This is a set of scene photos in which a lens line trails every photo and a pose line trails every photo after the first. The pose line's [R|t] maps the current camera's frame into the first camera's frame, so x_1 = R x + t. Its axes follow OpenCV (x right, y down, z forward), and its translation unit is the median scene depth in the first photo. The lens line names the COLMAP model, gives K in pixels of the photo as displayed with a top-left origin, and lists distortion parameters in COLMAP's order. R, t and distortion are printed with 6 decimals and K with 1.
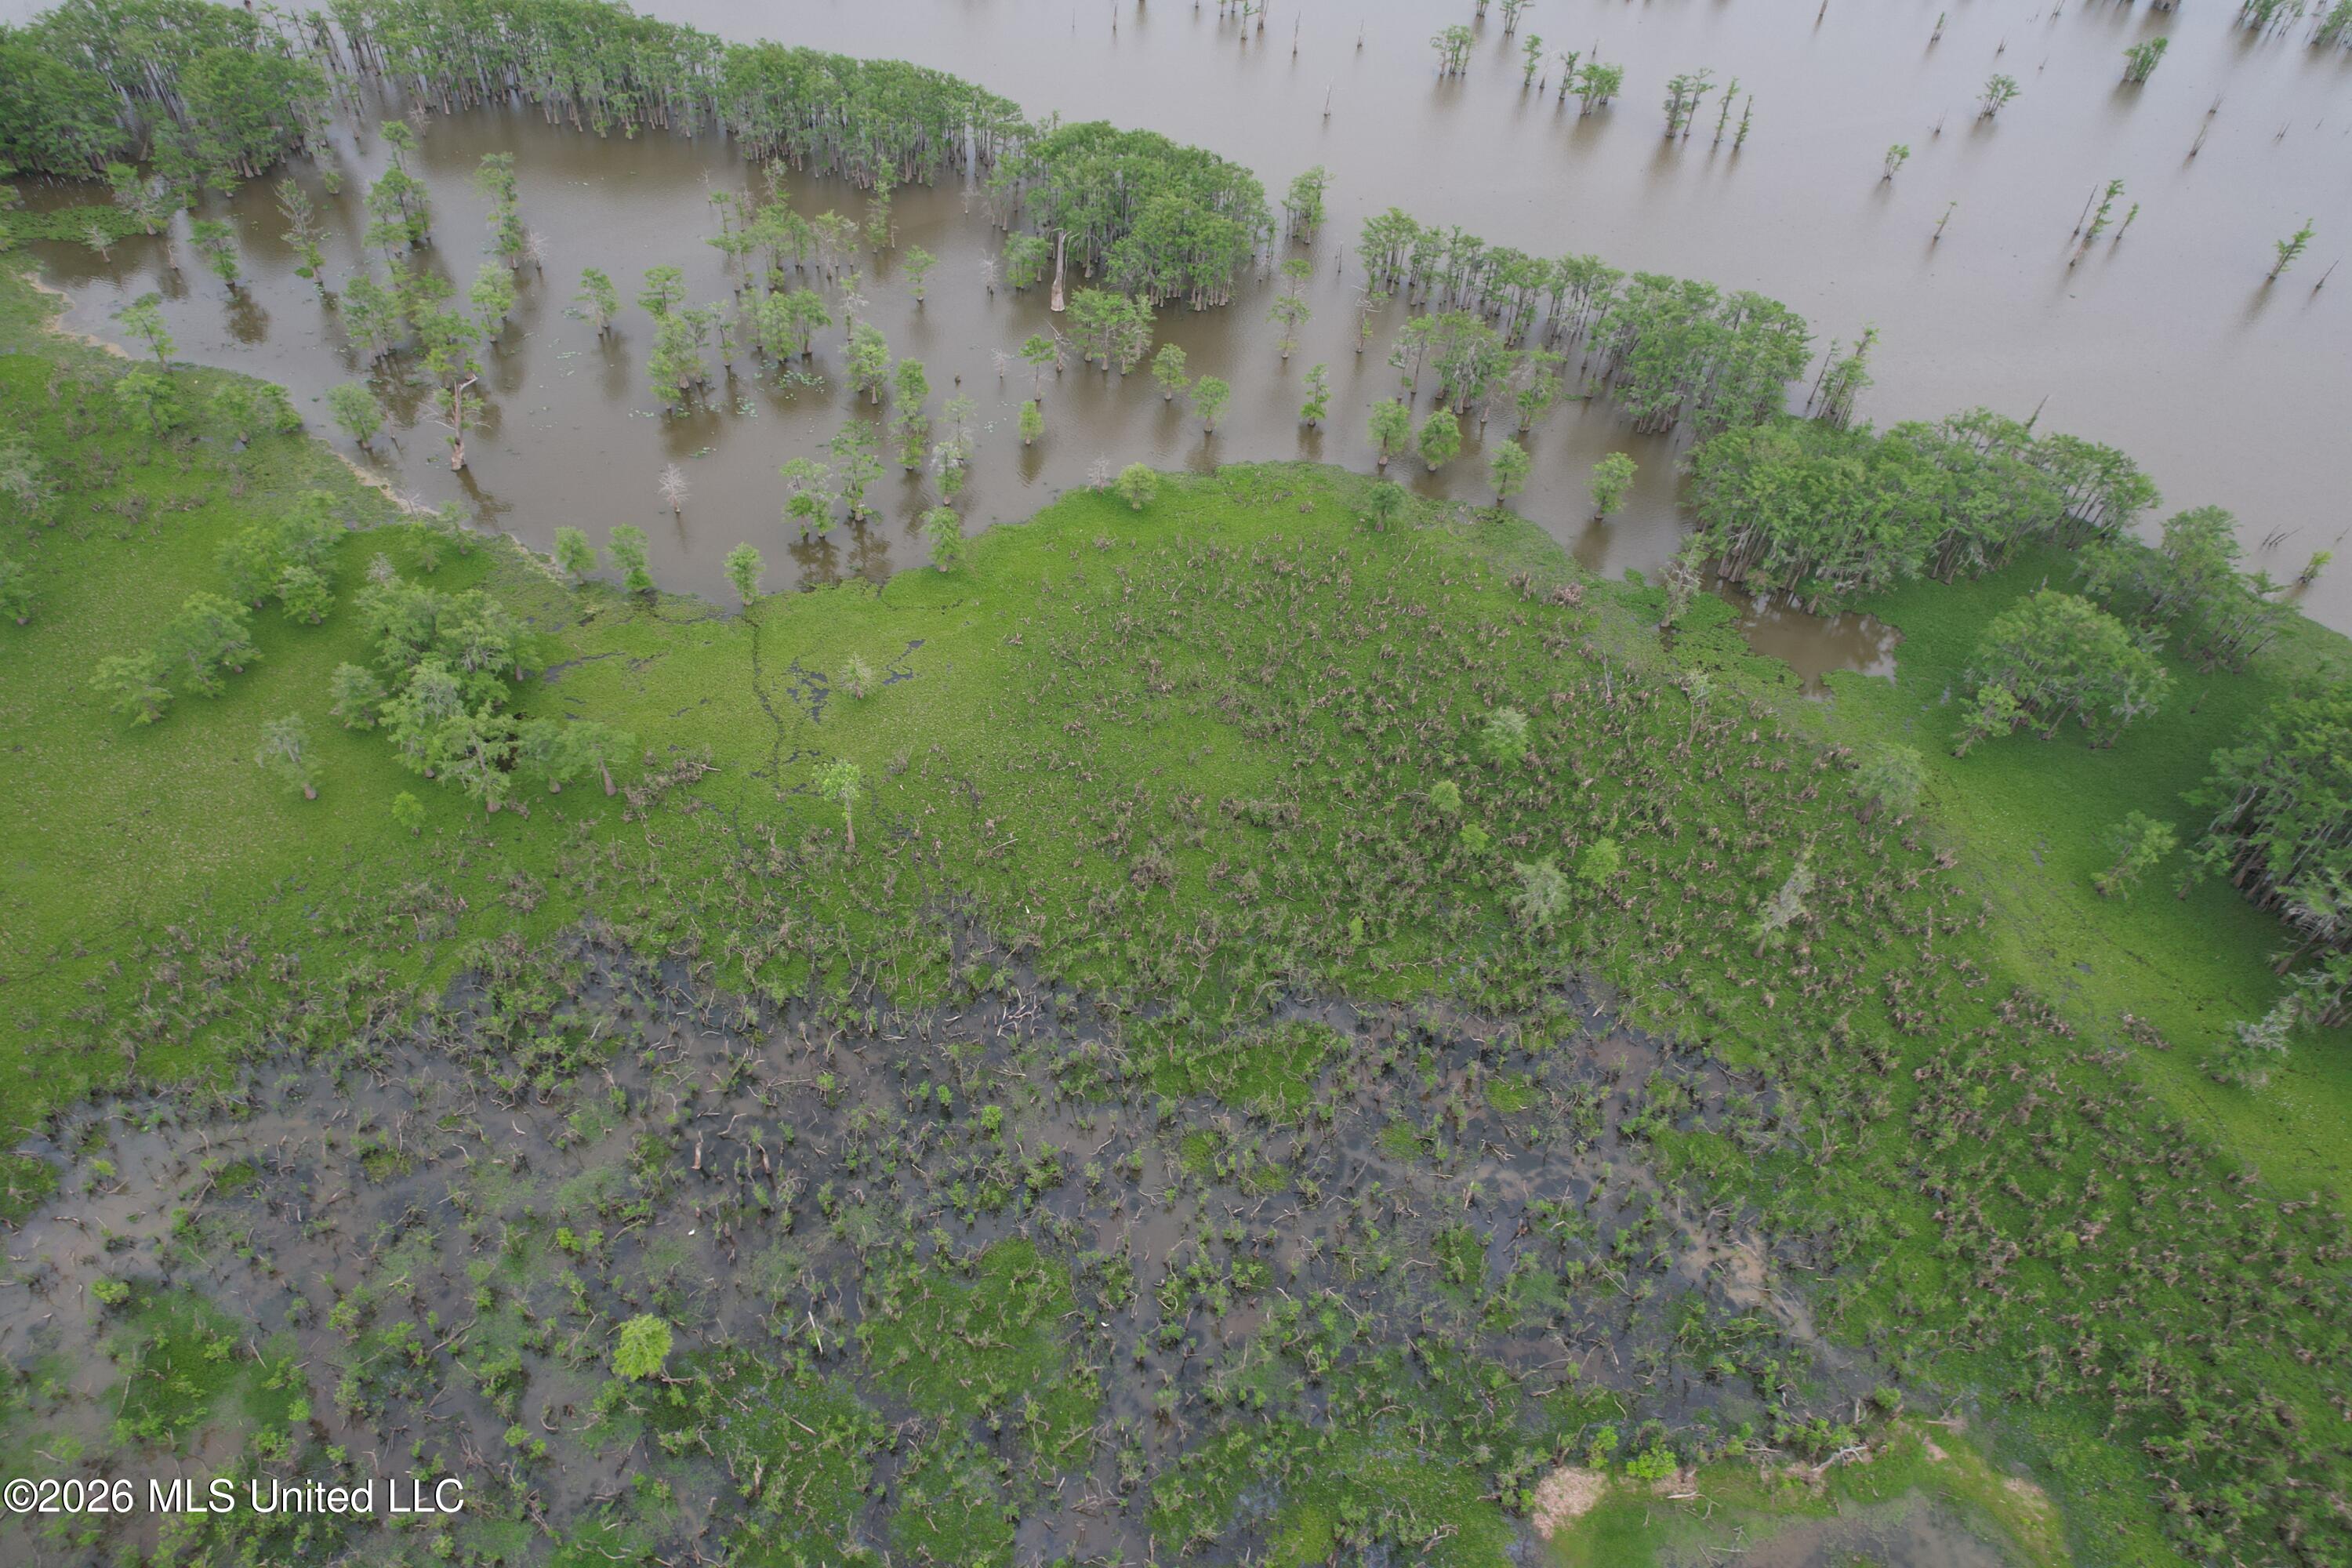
lens RADIAL K [[1503.0, 0, 1183.8], [0, 1503.0, 792.2], [0, 0, 1]] dist [-0.074033, 0.068735]
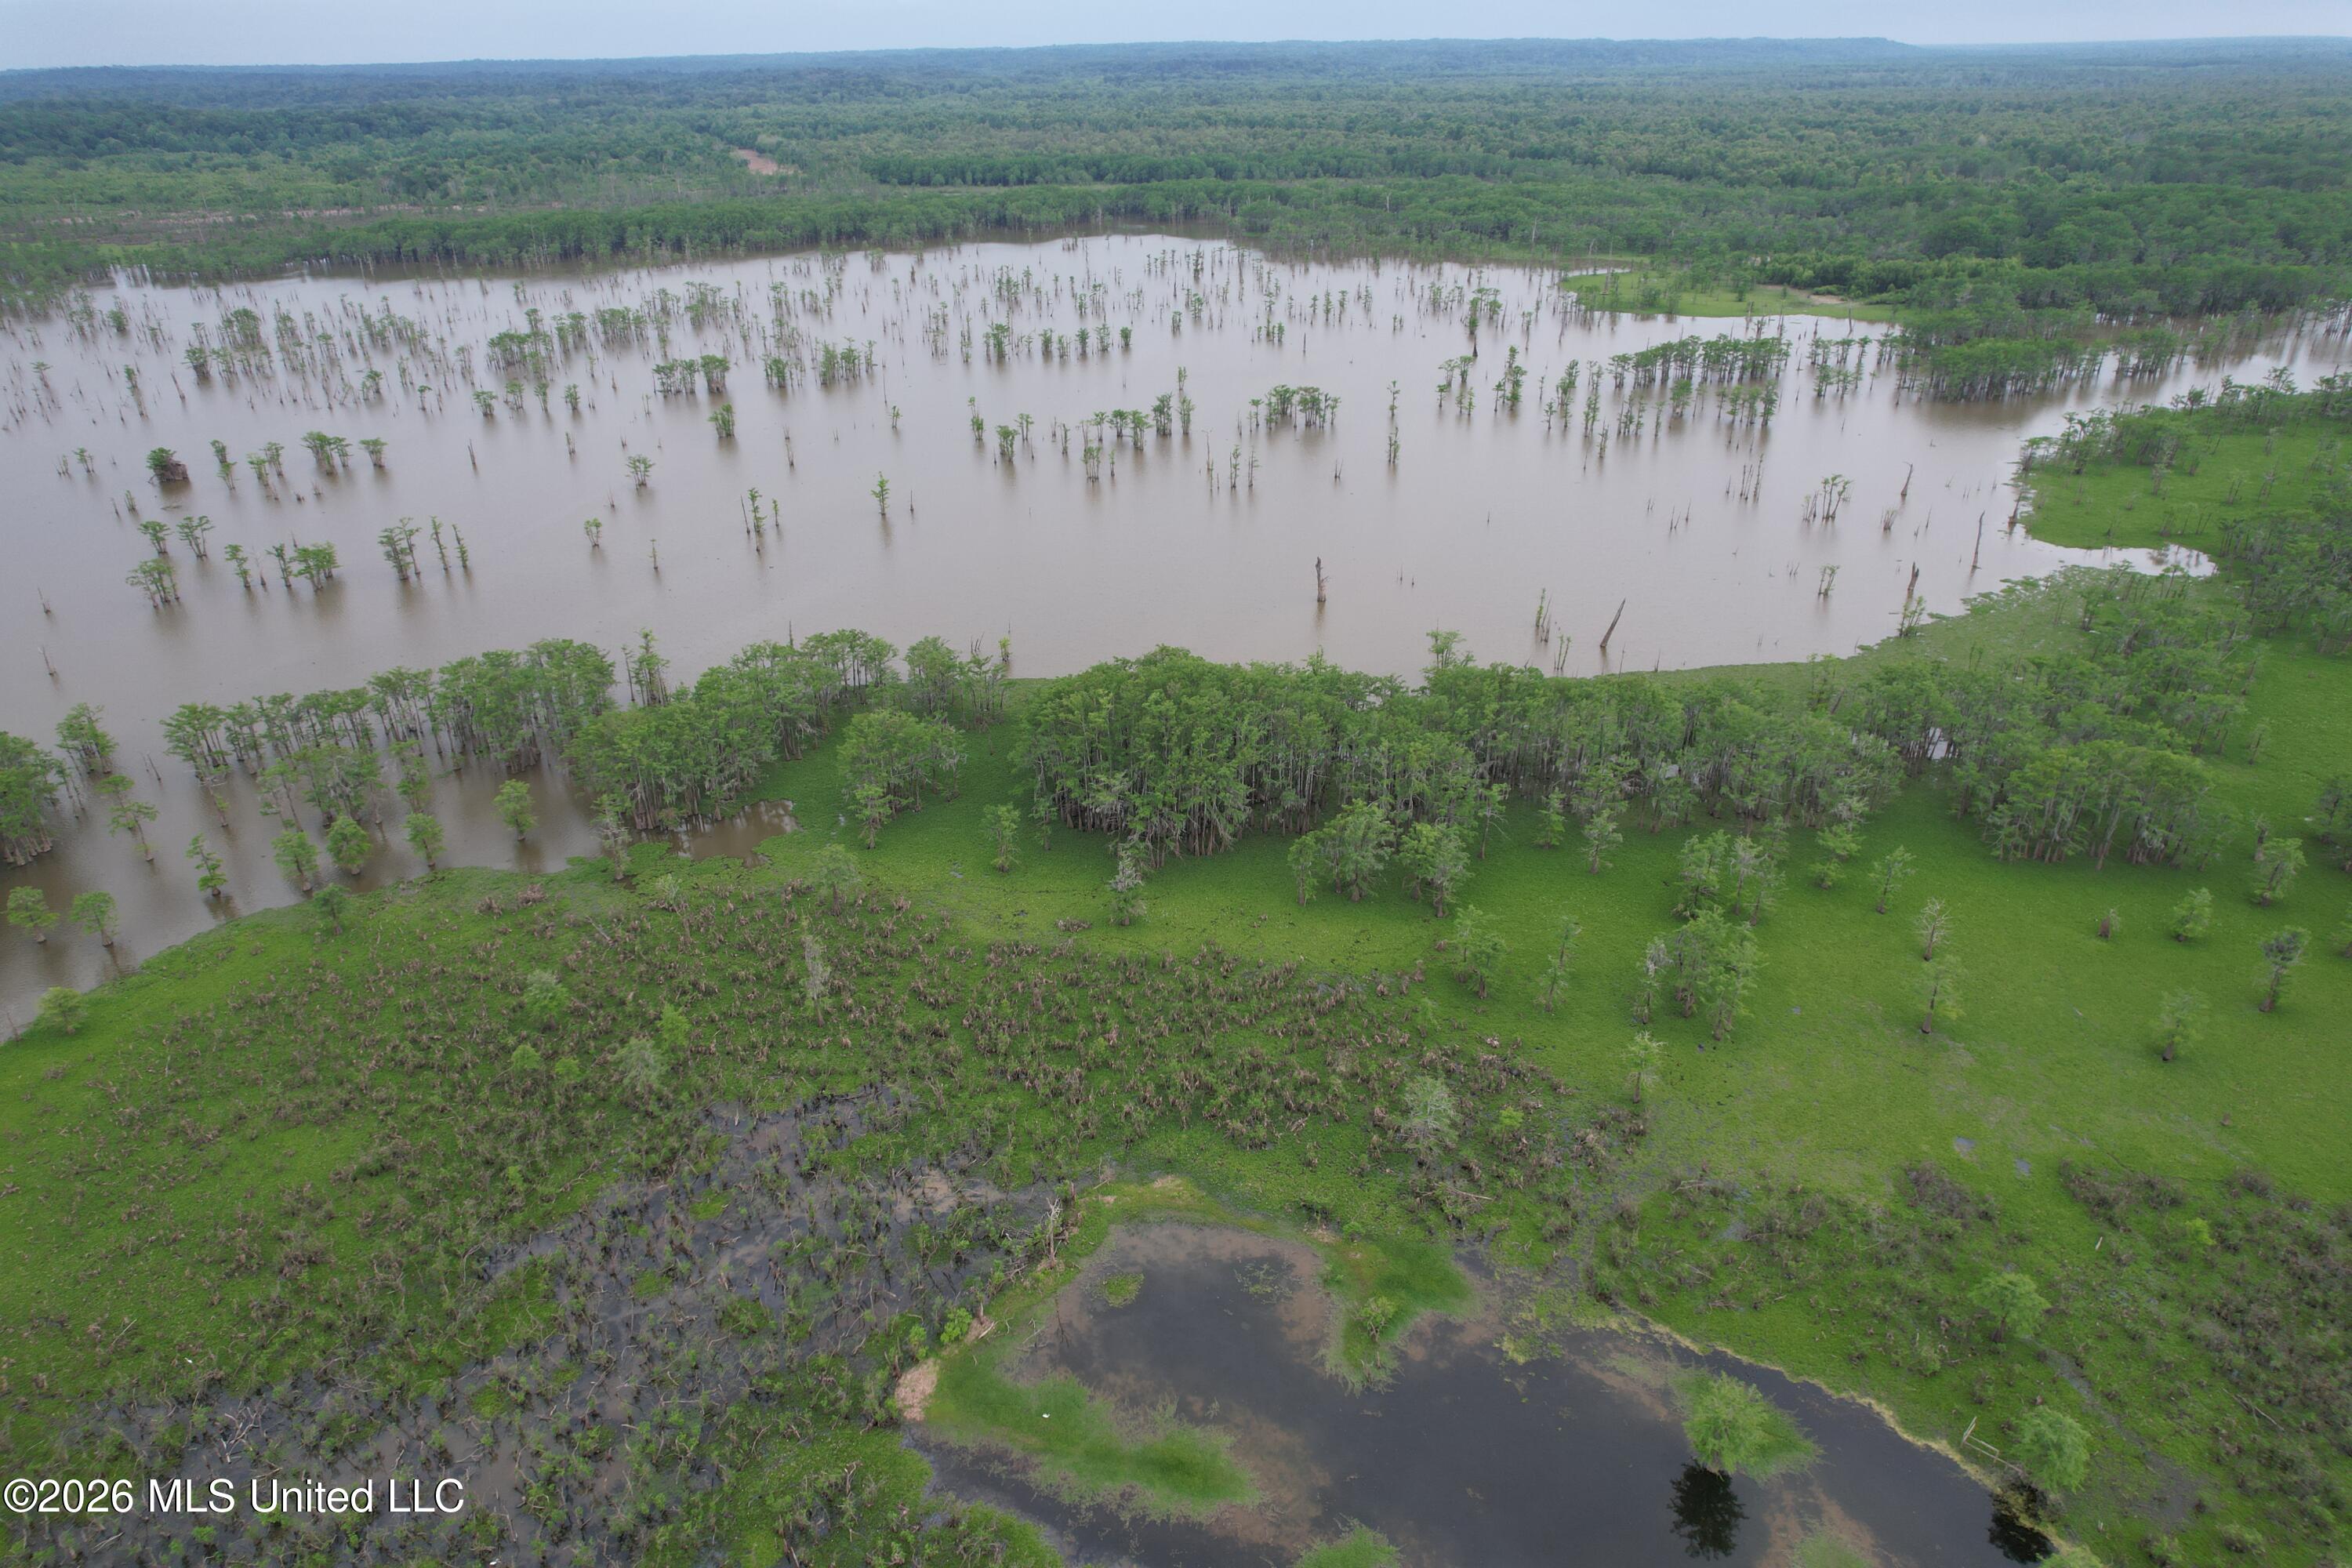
lens RADIAL K [[1503.0, 0, 1174.6], [0, 1503.0, 798.4], [0, 0, 1]] dist [-0.074033, 0.068735]
pose [[0.657909, -0.410438, 0.631424, -0.109630], [0.569420, 0.819824, -0.060403, 0.160066], [-0.492865, 0.399285, 0.773082, -0.159346]]
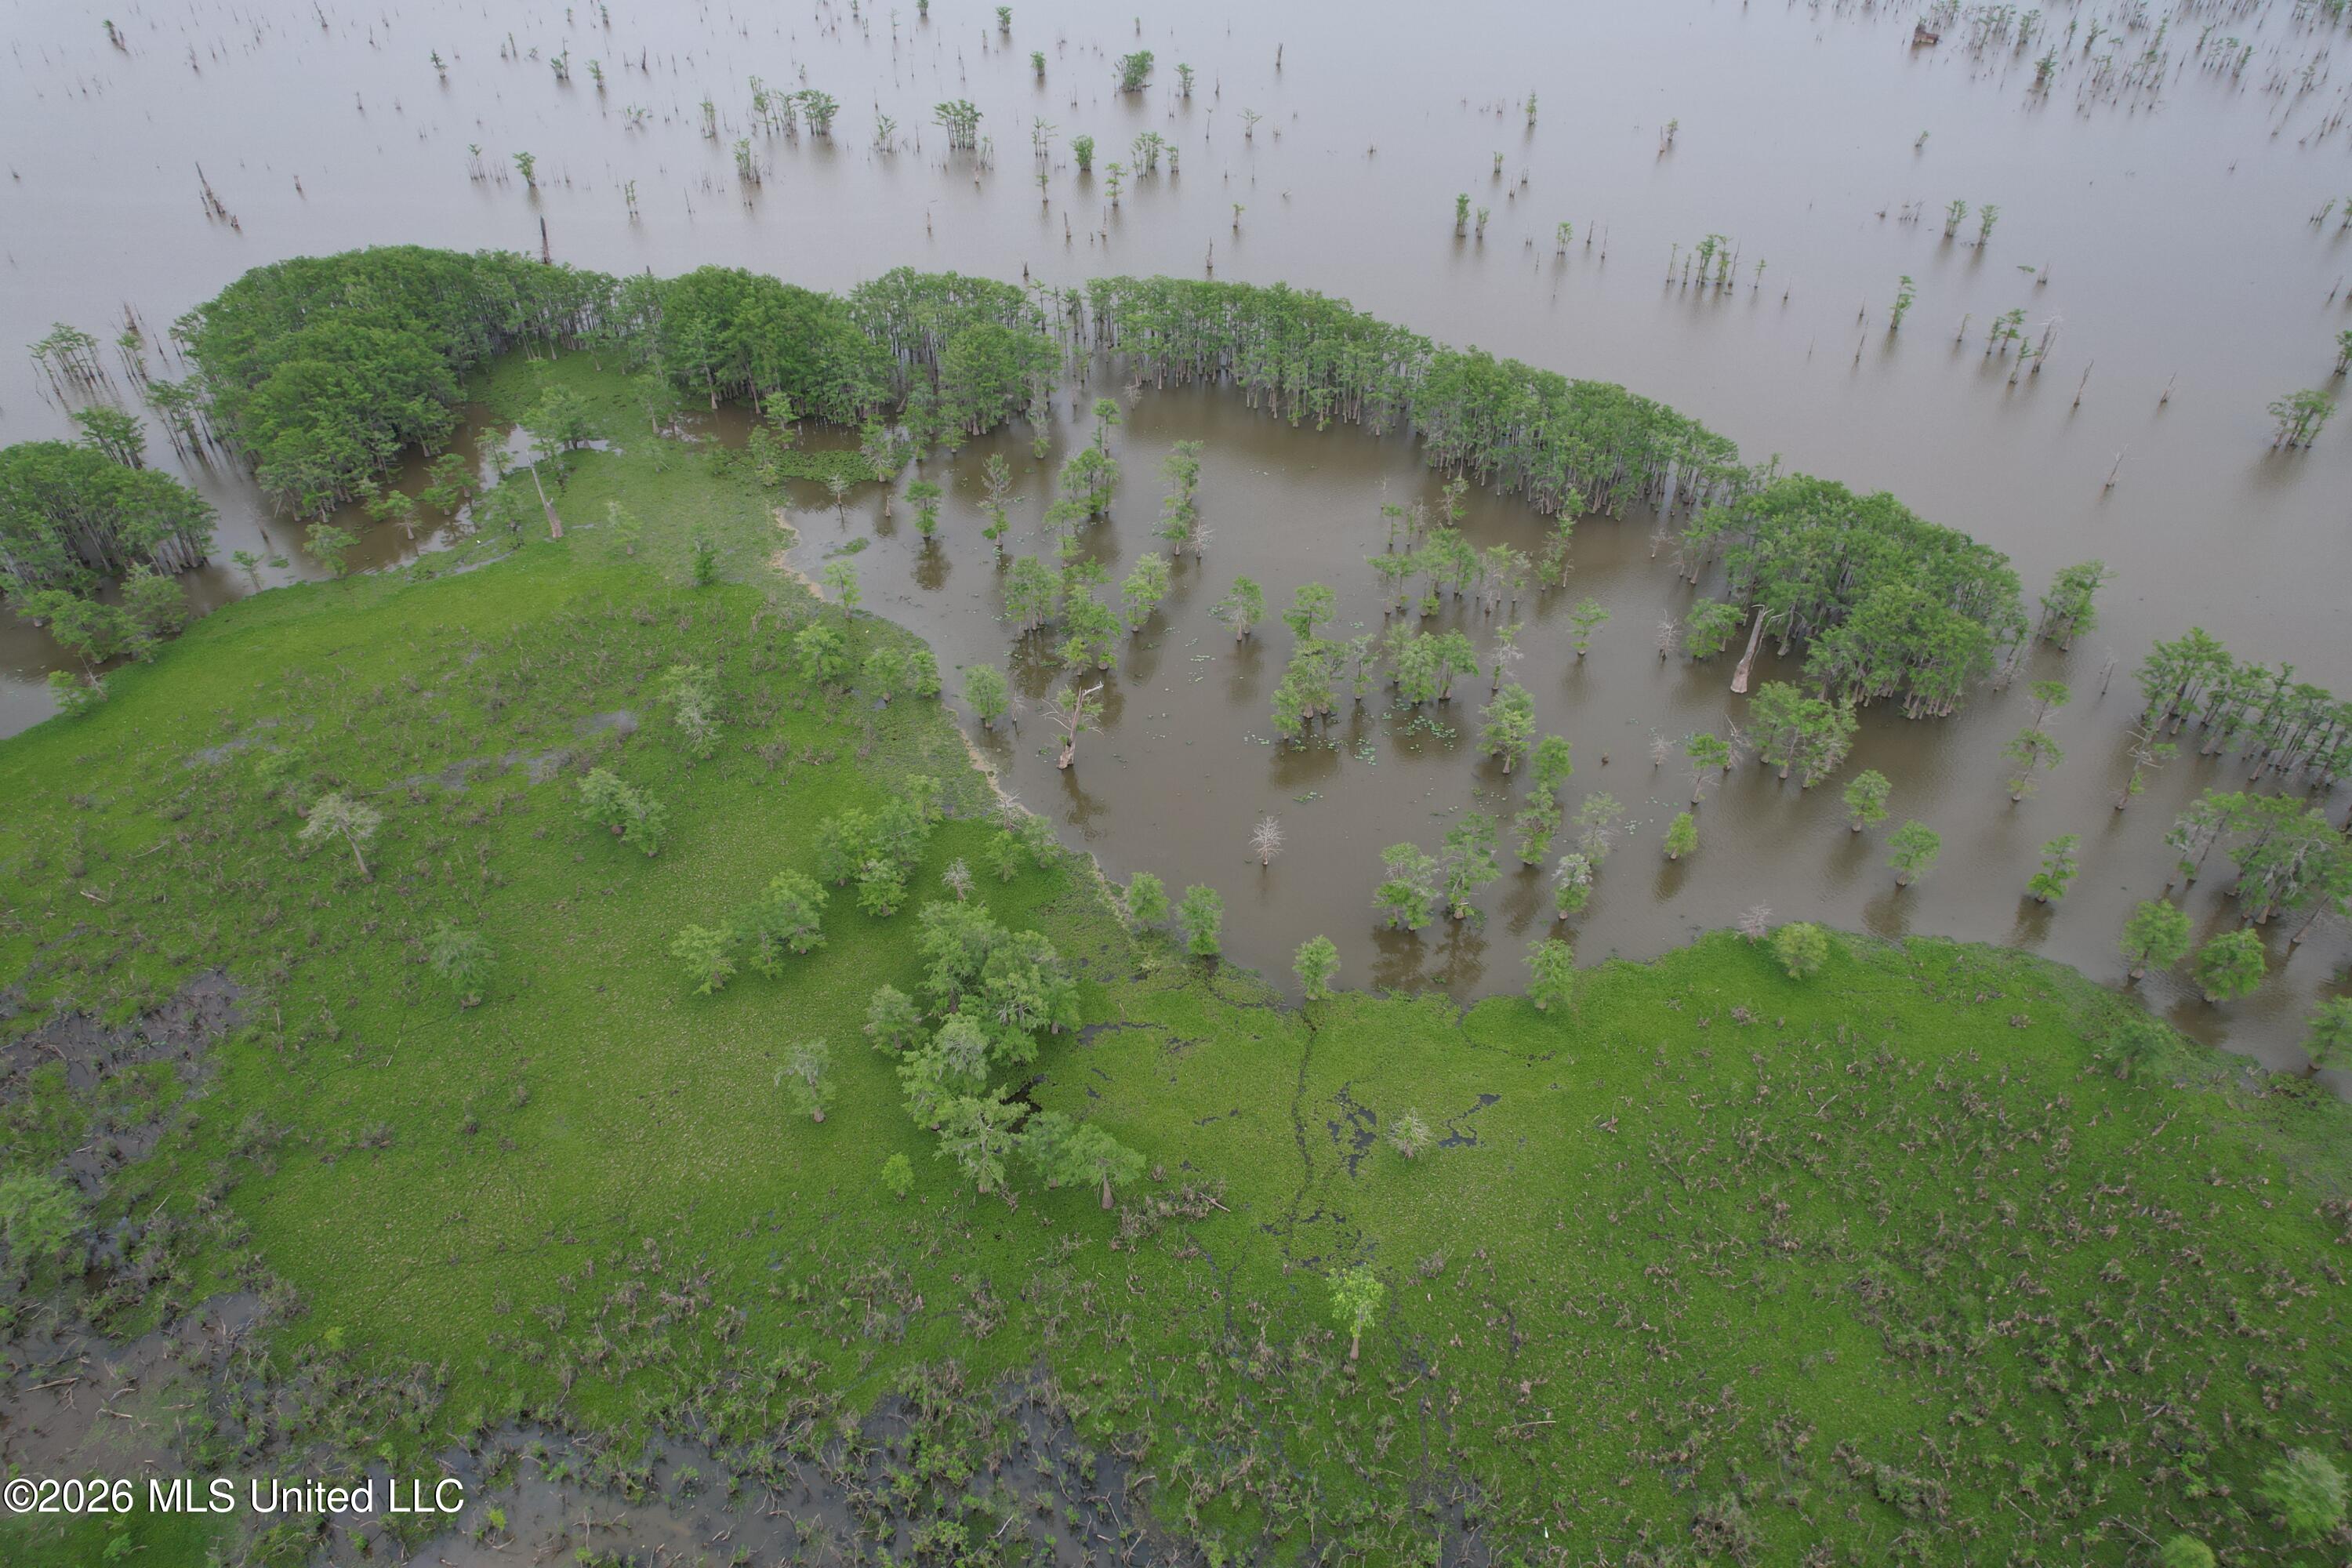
lens RADIAL K [[1503.0, 0, 1183.1], [0, 1503.0, 784.9], [0, 0, 1]] dist [-0.074033, 0.068735]
pose [[0.904342, 0.193048, -0.380656, -0.045665], [-0.246401, 0.964371, -0.096308, -0.136578], [0.348501, 0.180889, 0.919688, 0.130374]]
